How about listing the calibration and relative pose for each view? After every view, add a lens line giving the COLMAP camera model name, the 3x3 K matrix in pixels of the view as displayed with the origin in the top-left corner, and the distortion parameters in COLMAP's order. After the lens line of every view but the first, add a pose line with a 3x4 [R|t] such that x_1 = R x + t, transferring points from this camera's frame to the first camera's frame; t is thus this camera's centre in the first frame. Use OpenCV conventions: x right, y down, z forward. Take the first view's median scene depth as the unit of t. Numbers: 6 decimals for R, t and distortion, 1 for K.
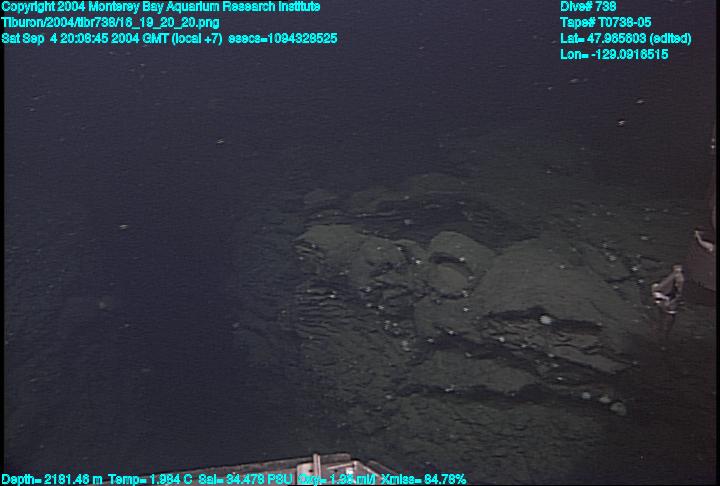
lens RADIAL K [[426.4, 0, 364.1], [0, 426.4, 231.4], [0, 0, 1]] dist [-0.053302, 0.053576]
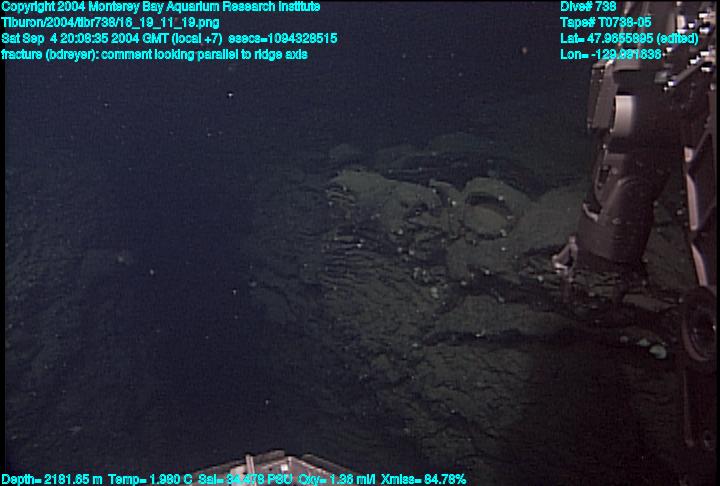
lens RADIAL K [[426.4, 0, 364.1], [0, 426.4, 231.4], [0, 0, 1]] dist [-0.053302, 0.053576]
pose [[0.999376, 0.033787, -0.010324, -0.061074], [-0.033542, 0.999172, 0.023043, 0.109109], [0.011094, -0.022683, 0.999681, 0.013519]]
